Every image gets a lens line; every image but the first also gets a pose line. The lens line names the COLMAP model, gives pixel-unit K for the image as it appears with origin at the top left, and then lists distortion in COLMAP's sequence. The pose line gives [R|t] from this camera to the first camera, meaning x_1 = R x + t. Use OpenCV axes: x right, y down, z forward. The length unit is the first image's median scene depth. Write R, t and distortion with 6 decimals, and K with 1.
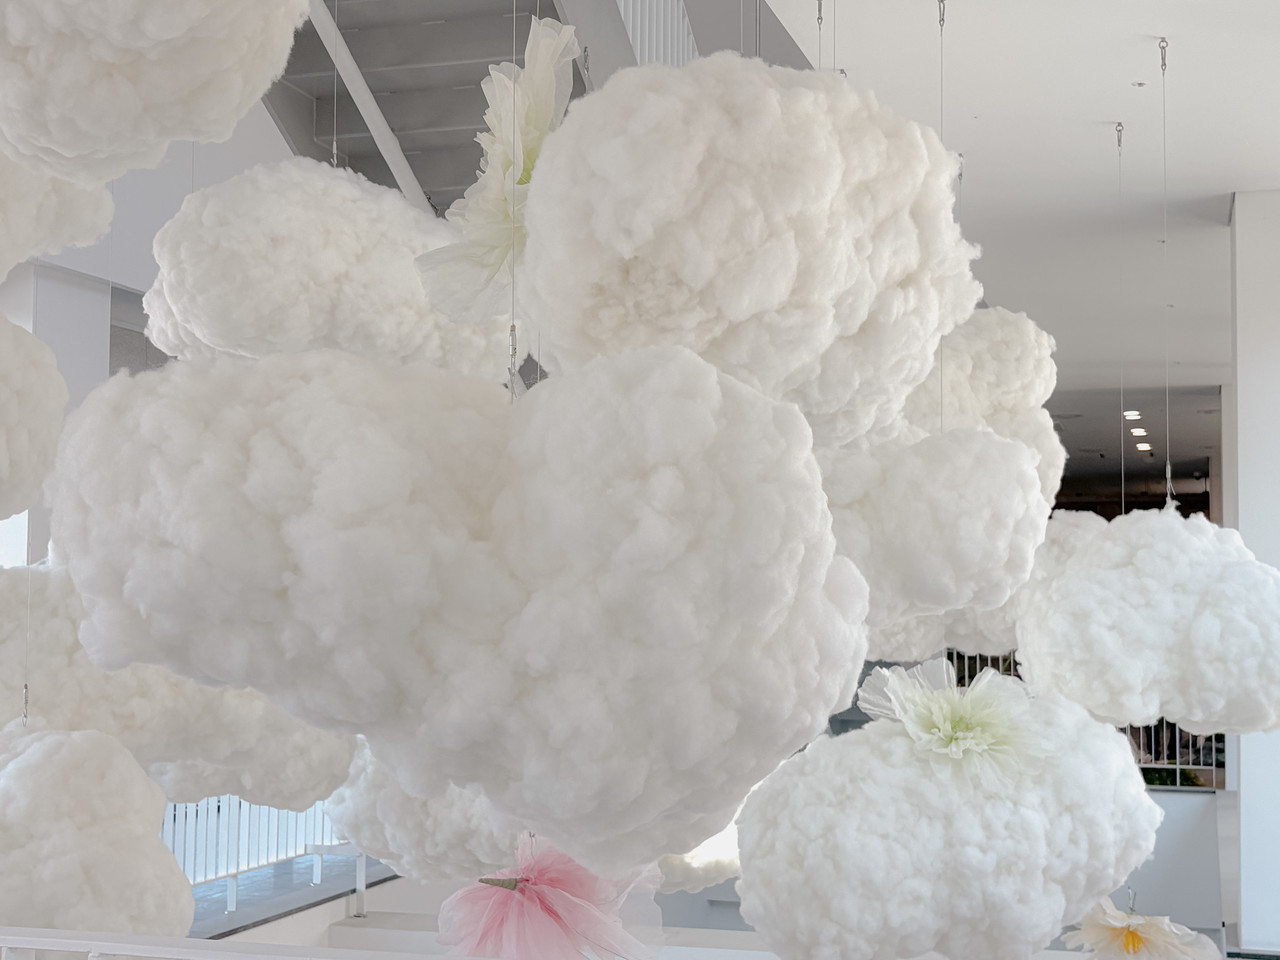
lens RADIAL K [[1728.0, 0, 640.0], [0, 1728.0, 480.0], [0, 0, 1]] dist [0.252771, -0.799452]
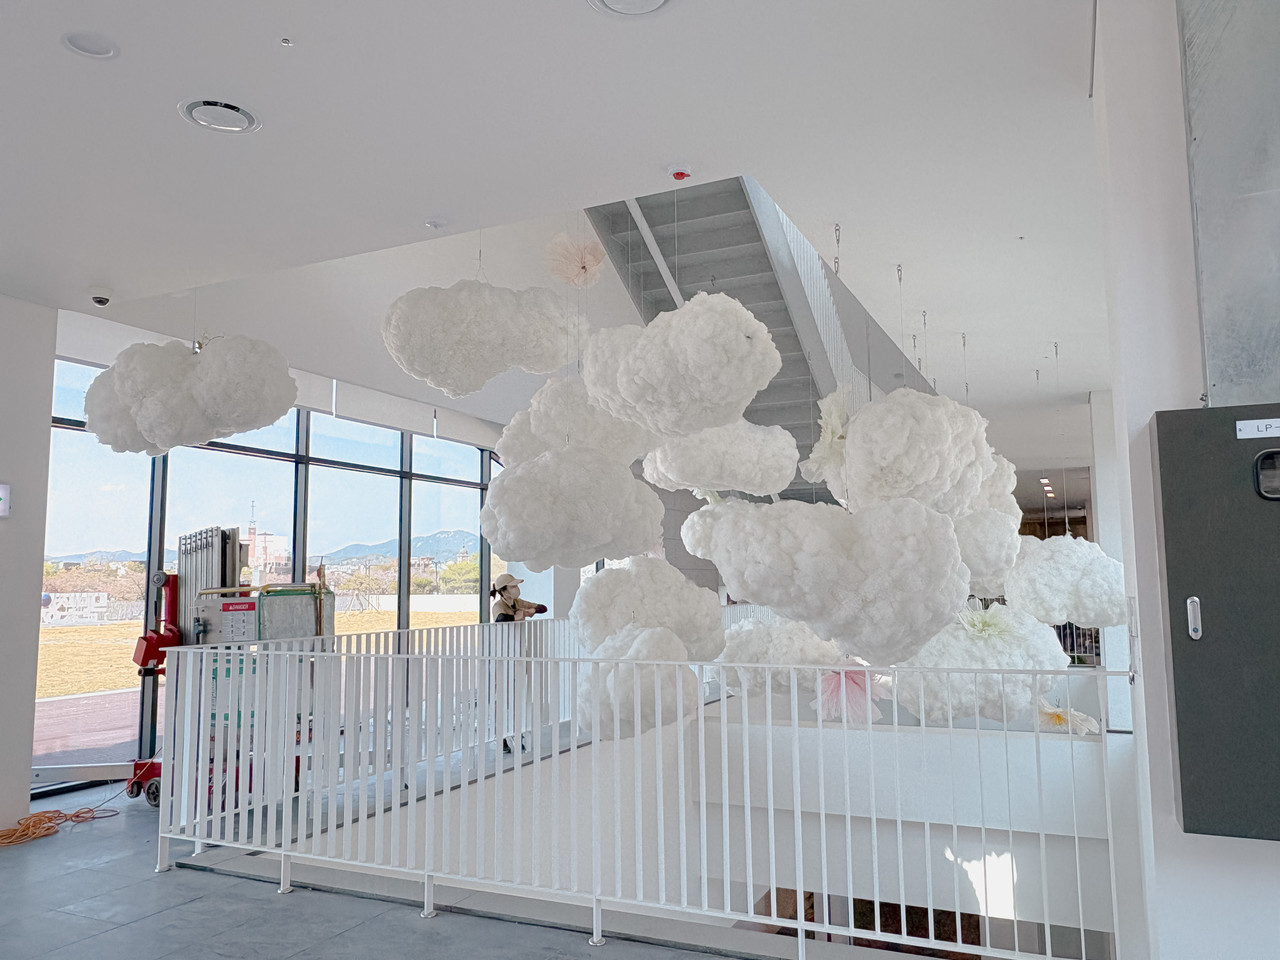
lens RADIAL K [[925.1, 0, 640.0], [0, 925.1, 480.0], [0, 0, 1]] dist [0.001672, 0.000771]
pose [[0.990321, -0.031103, -0.135267, -0.143592], [0.025981, 0.998883, -0.039470, -0.033310], [0.136344, 0.035574, 0.990023, -0.461491]]
